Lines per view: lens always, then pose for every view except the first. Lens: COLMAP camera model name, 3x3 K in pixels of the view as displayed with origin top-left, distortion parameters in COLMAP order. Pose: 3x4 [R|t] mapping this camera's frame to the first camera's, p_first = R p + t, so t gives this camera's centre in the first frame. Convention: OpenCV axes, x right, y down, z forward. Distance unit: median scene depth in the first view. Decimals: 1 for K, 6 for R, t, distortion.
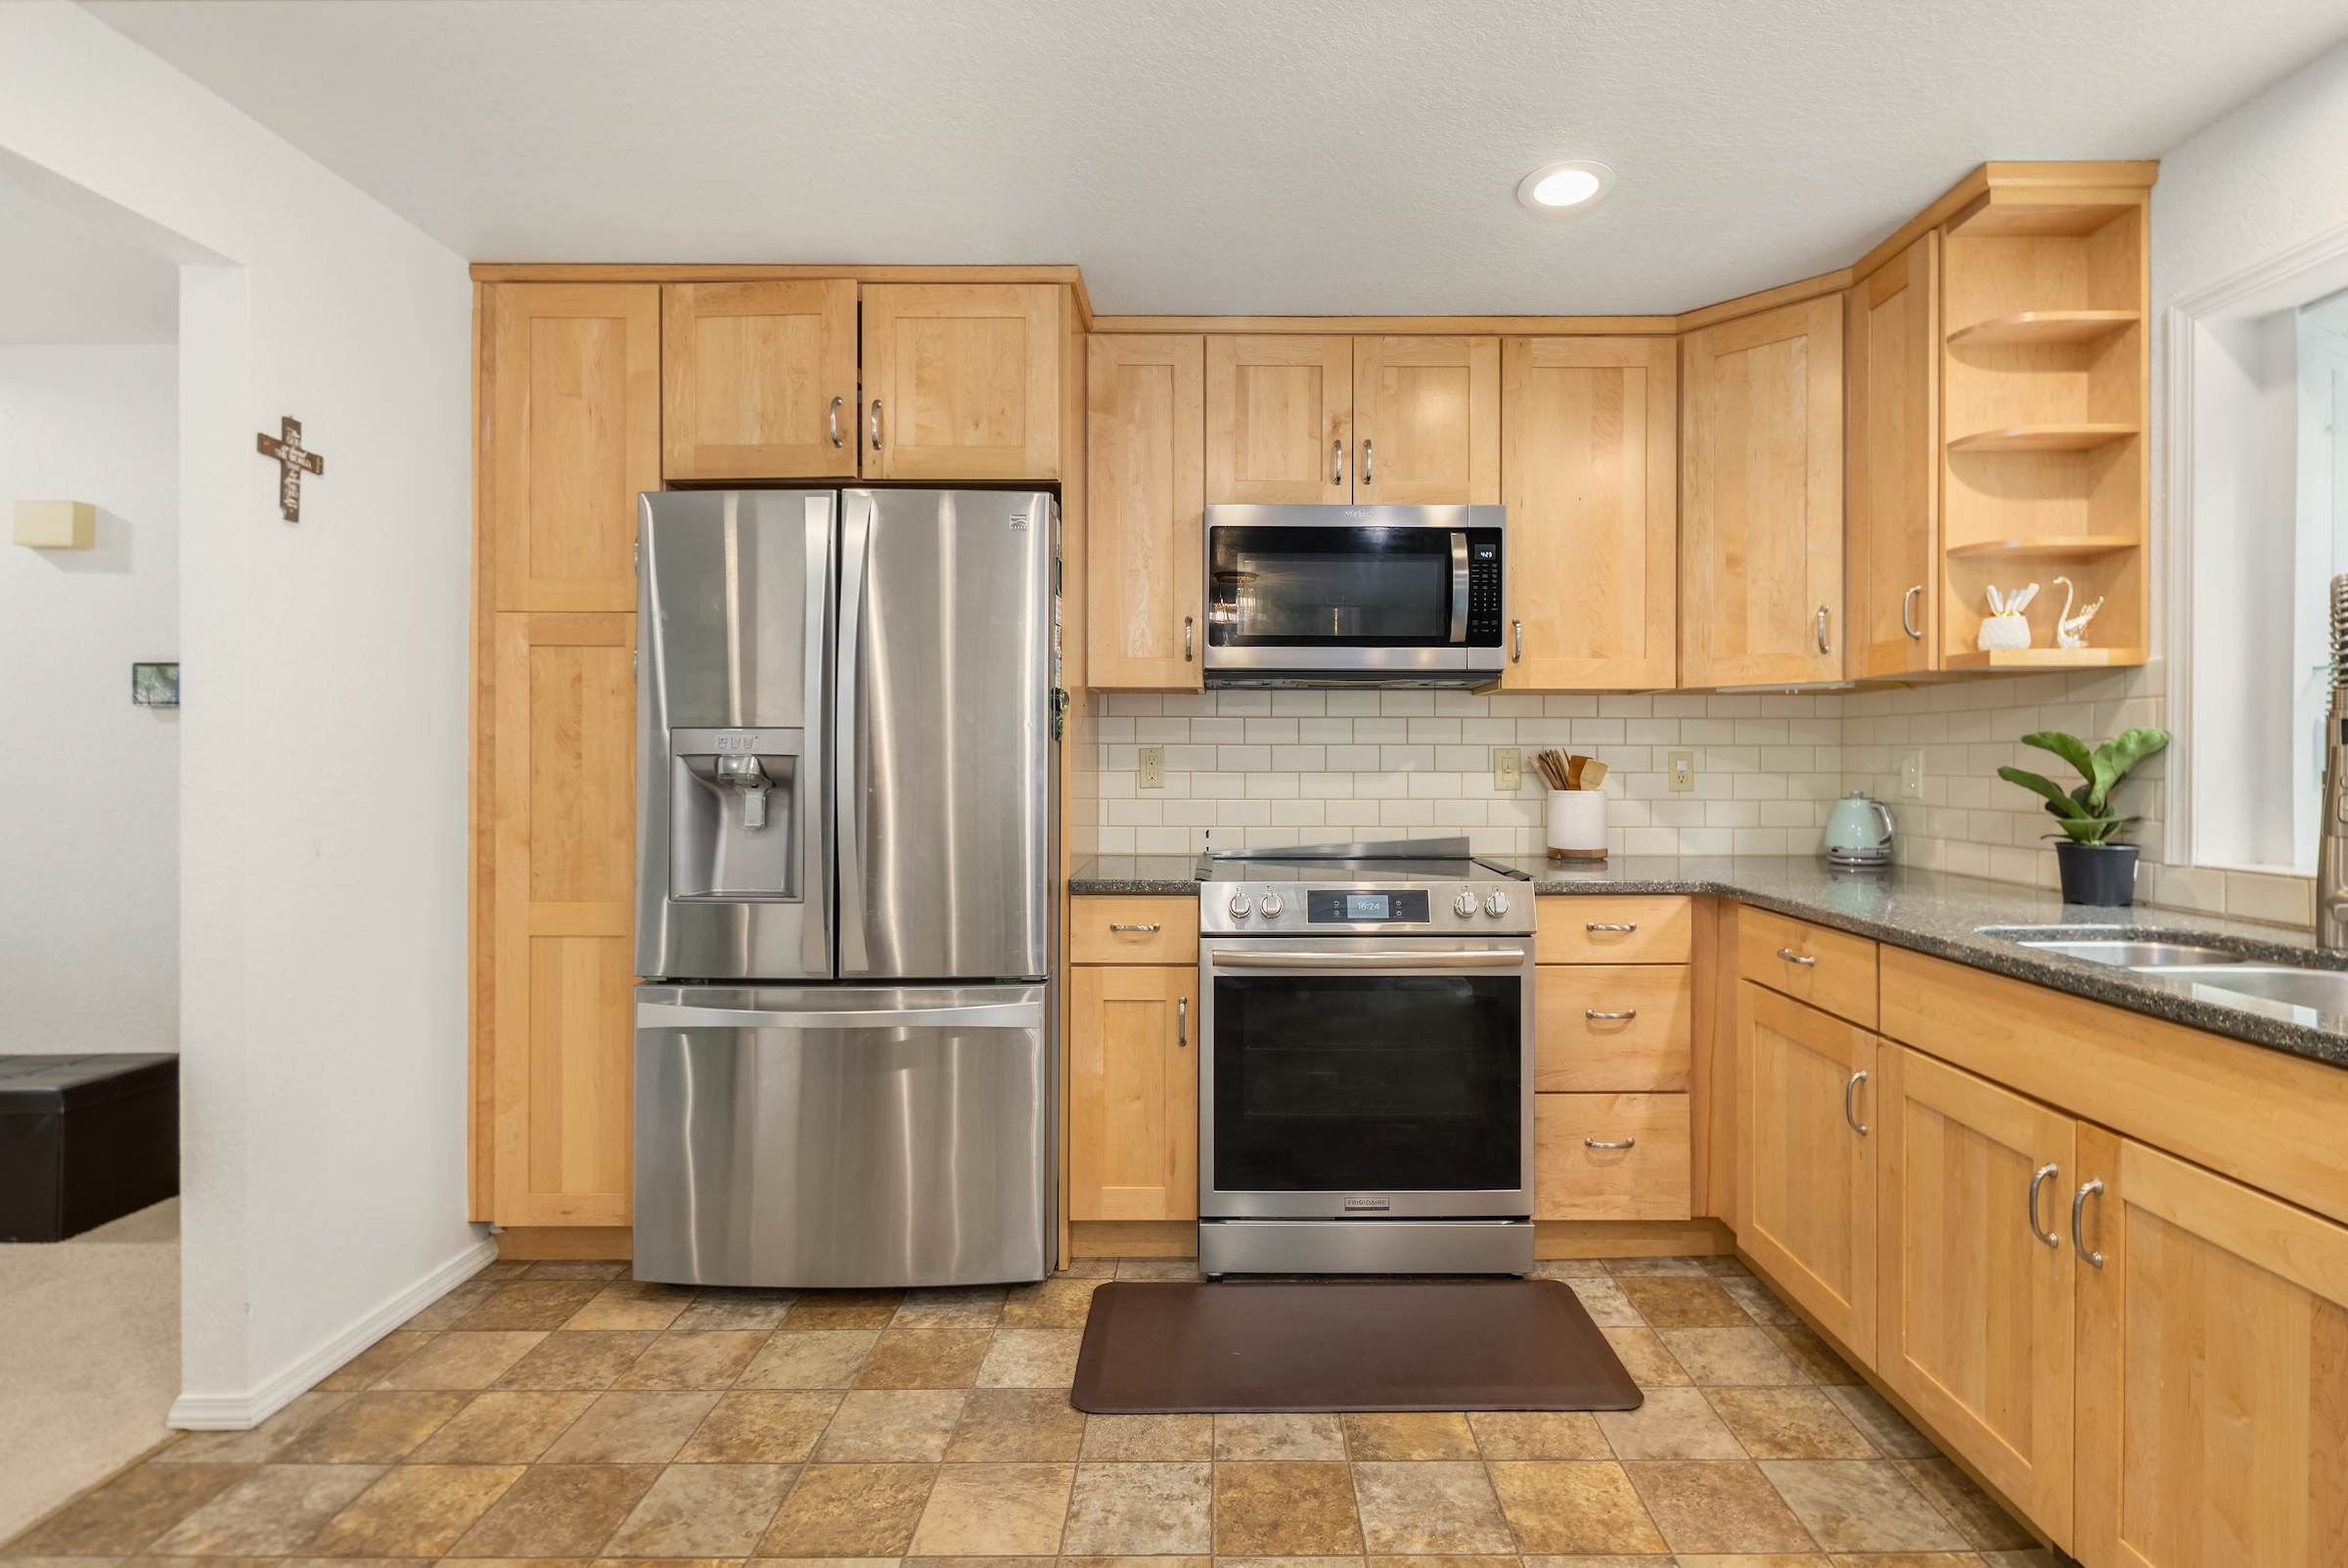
lens RADIAL K [[1138.6, 0, 1228.1], [0, 1138.6, 759.9], [0, 0, 1]] dist [0.004713, -0.000479]
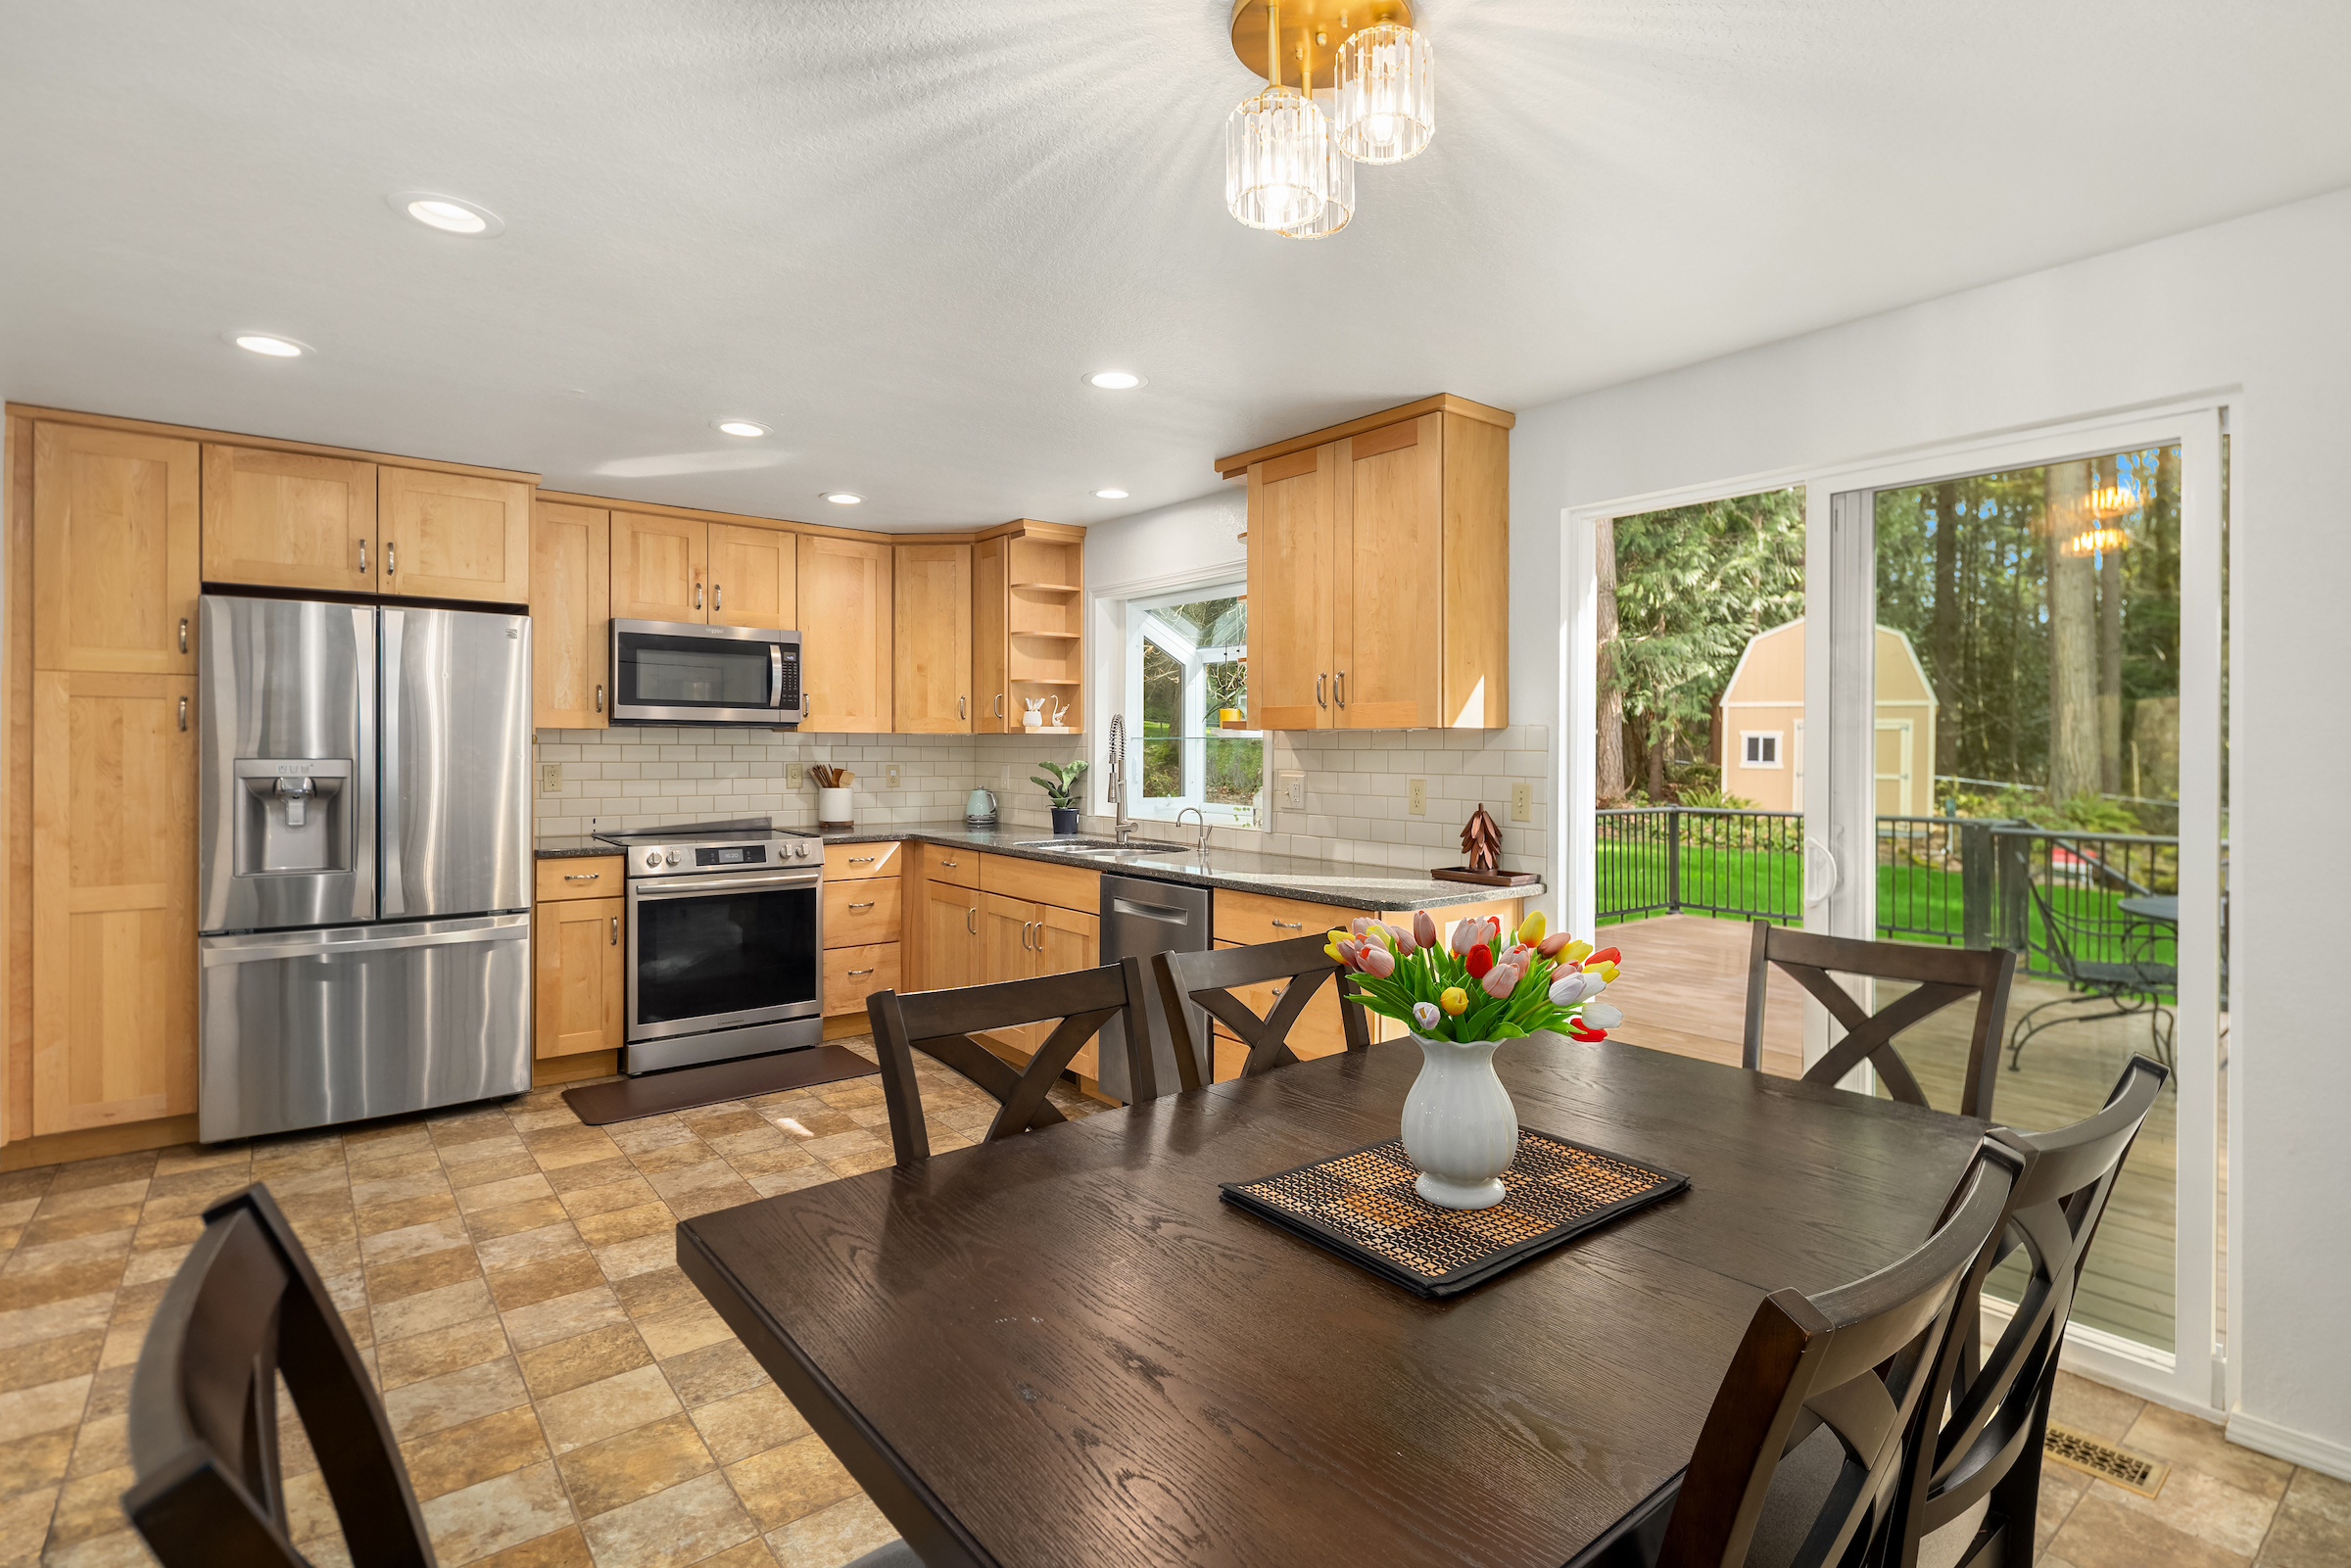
lens RADIAL K [[1154.4, 0, 1222.9], [0, 1154.4, 760.2], [0, 0, 1]] dist [0.011463, -0.005440]
pose [[0.776809, -0.004009, 0.629723, -0.423494], [-0.004237, 0.999924, 0.011593, -0.047179], [-0.629722, -0.011674, 0.776733, -0.910215]]
